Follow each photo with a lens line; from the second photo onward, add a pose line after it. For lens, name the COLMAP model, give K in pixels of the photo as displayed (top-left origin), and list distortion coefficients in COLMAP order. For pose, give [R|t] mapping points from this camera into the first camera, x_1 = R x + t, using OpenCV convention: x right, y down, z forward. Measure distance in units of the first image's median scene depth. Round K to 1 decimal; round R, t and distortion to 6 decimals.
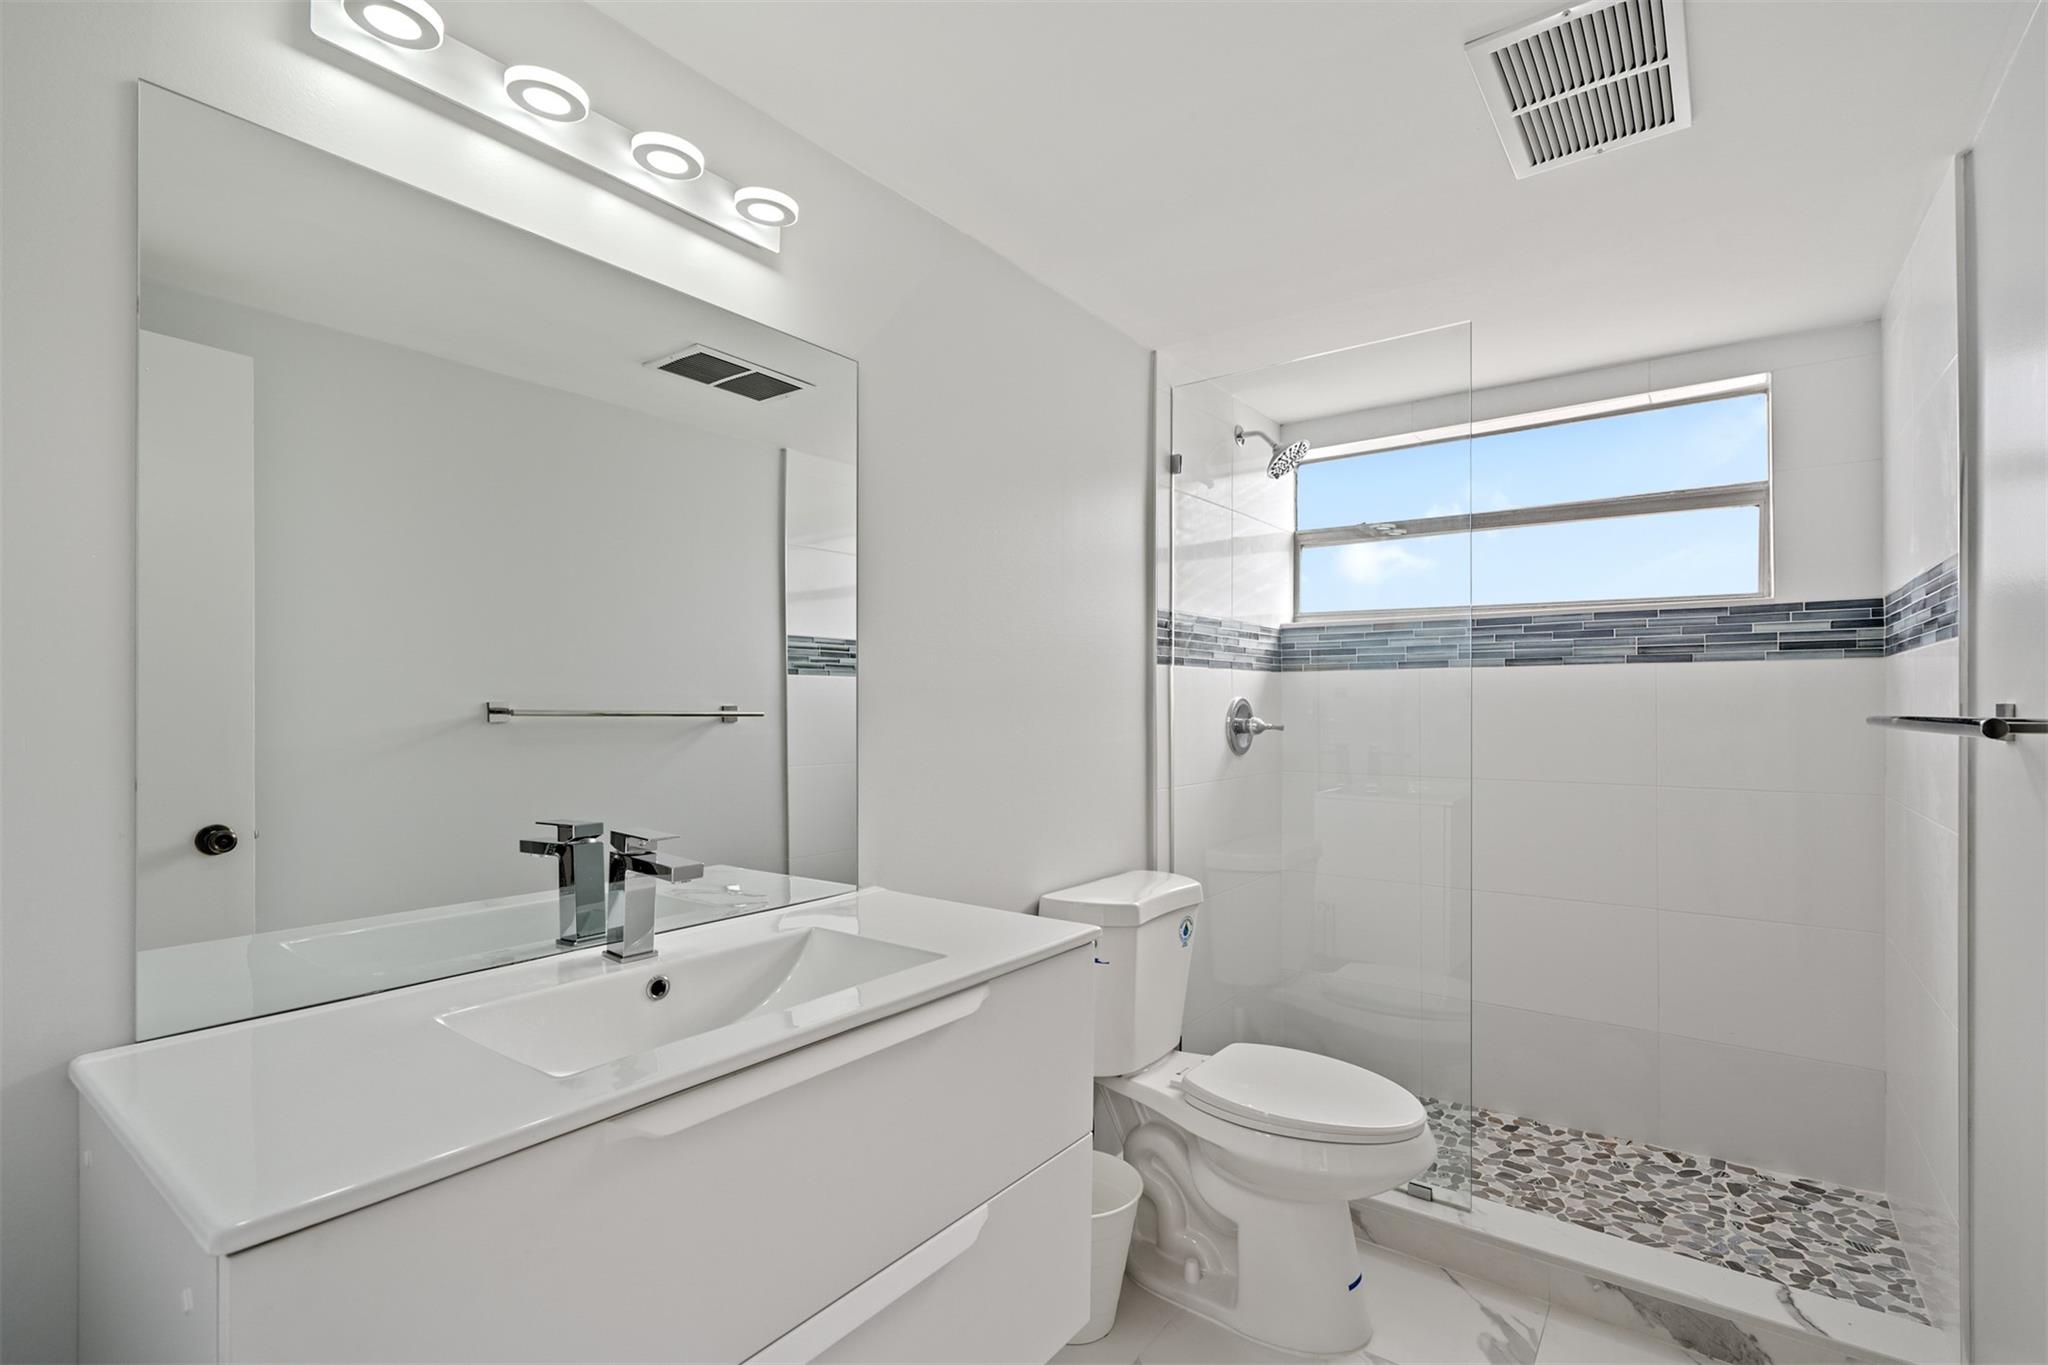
lens RADIAL K [[934.7, 0, 1022.3], [0, 934.7, 689.6], [0, 0, 1]] dist [-0.003978, 0.001894]
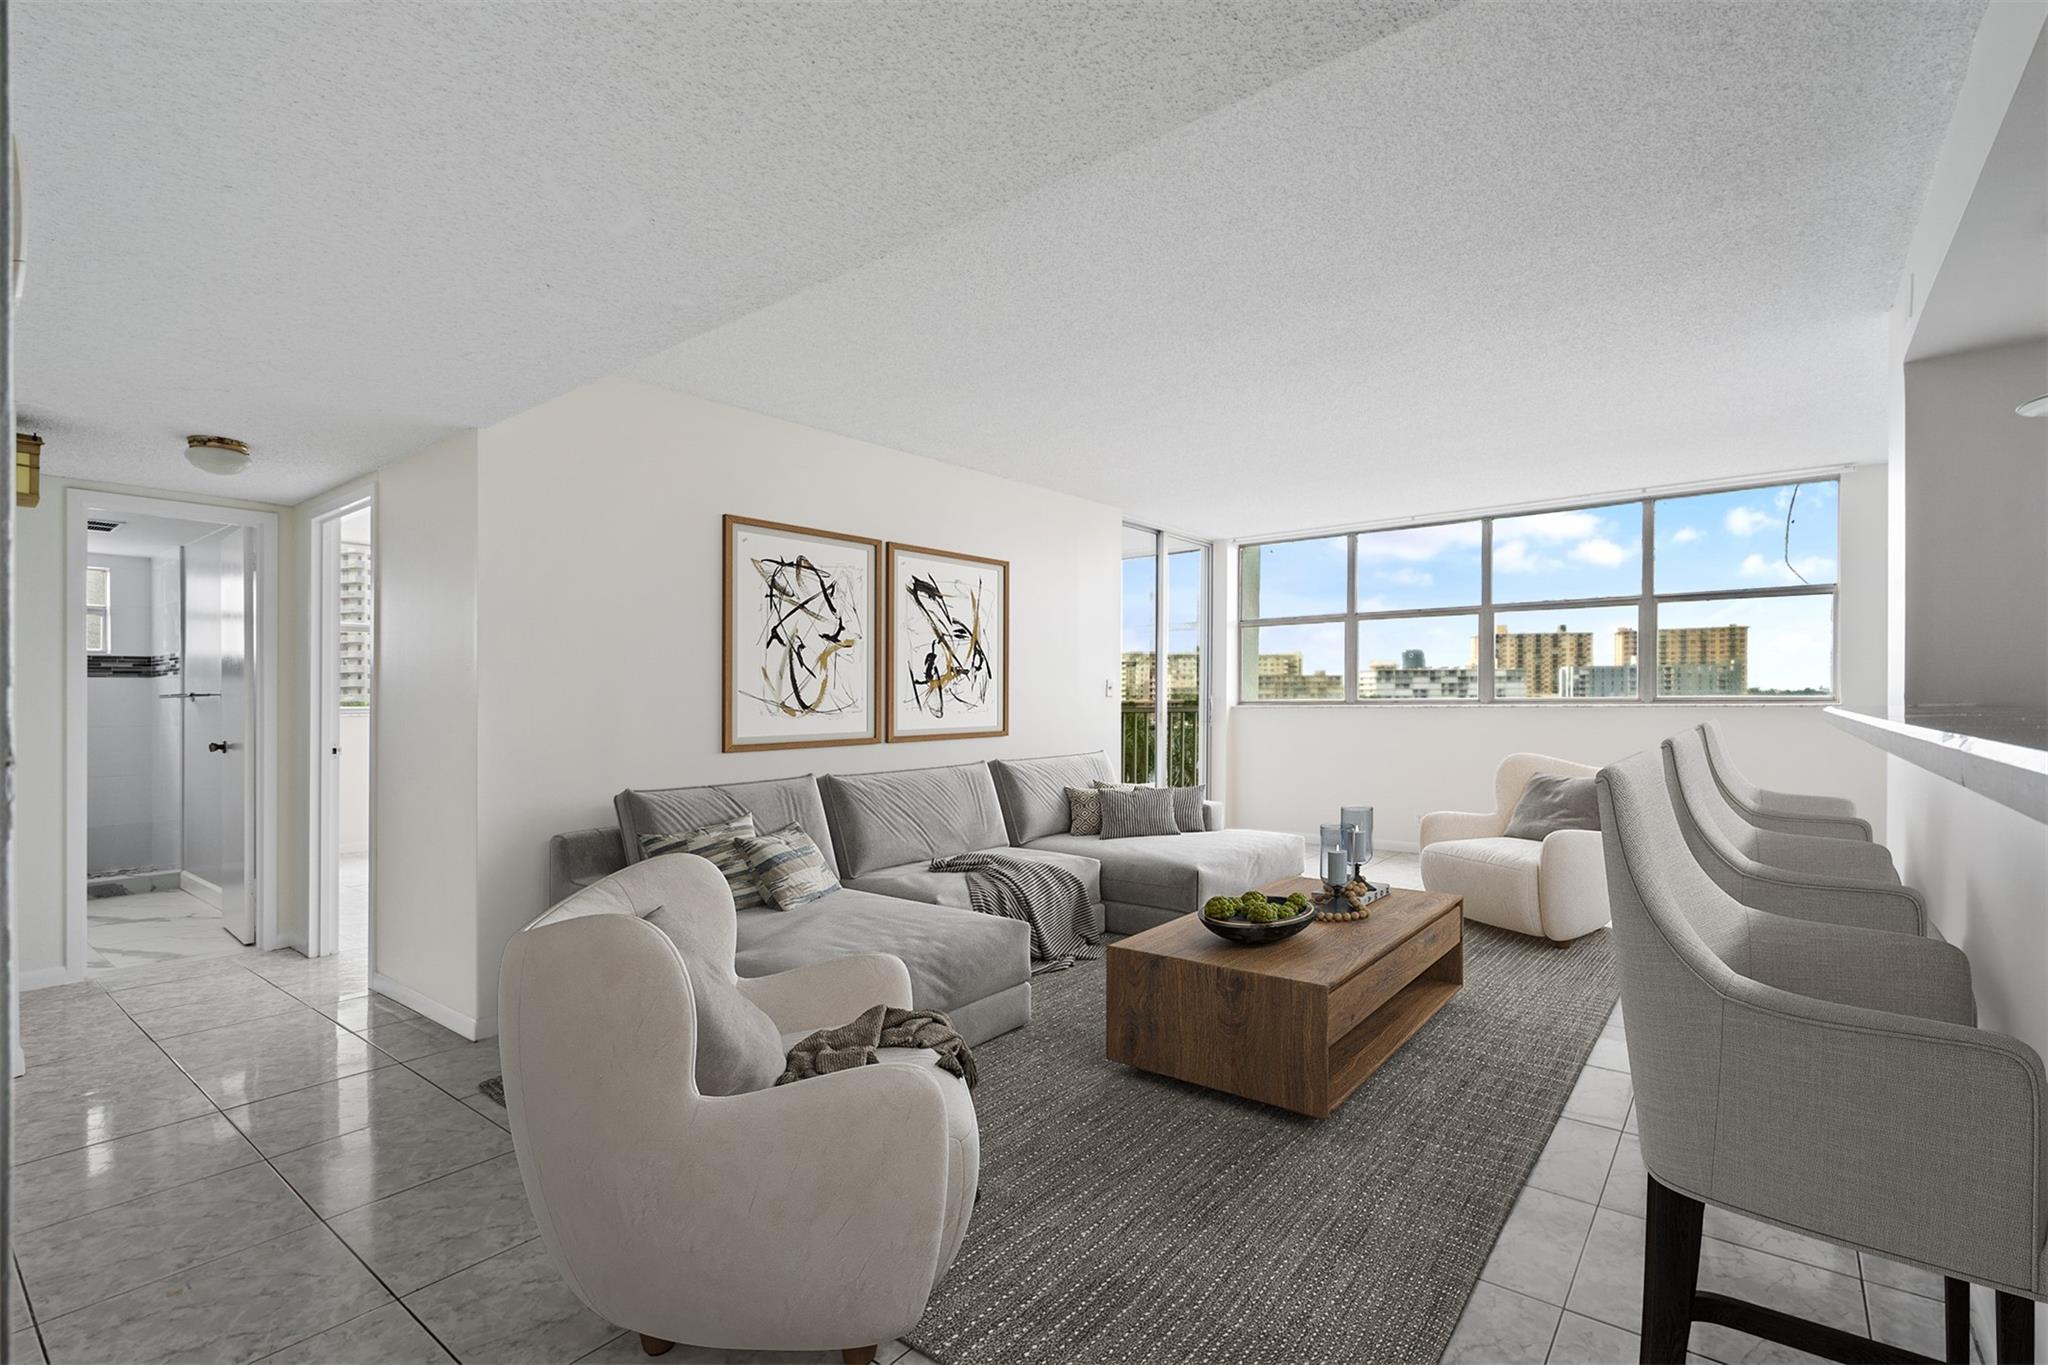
lens RADIAL K [[934.7, 0, 1012.5], [0, 934.7, 699.8], [0, 0, 1]] dist [-0.003978, 0.001894]
pose [[0.048780, -0.001369, 0.998809, -0.976051], [0.001950, 0.999997, 0.001276, 0.017518], [-0.998808, 0.001885, 0.048782, -0.956588]]
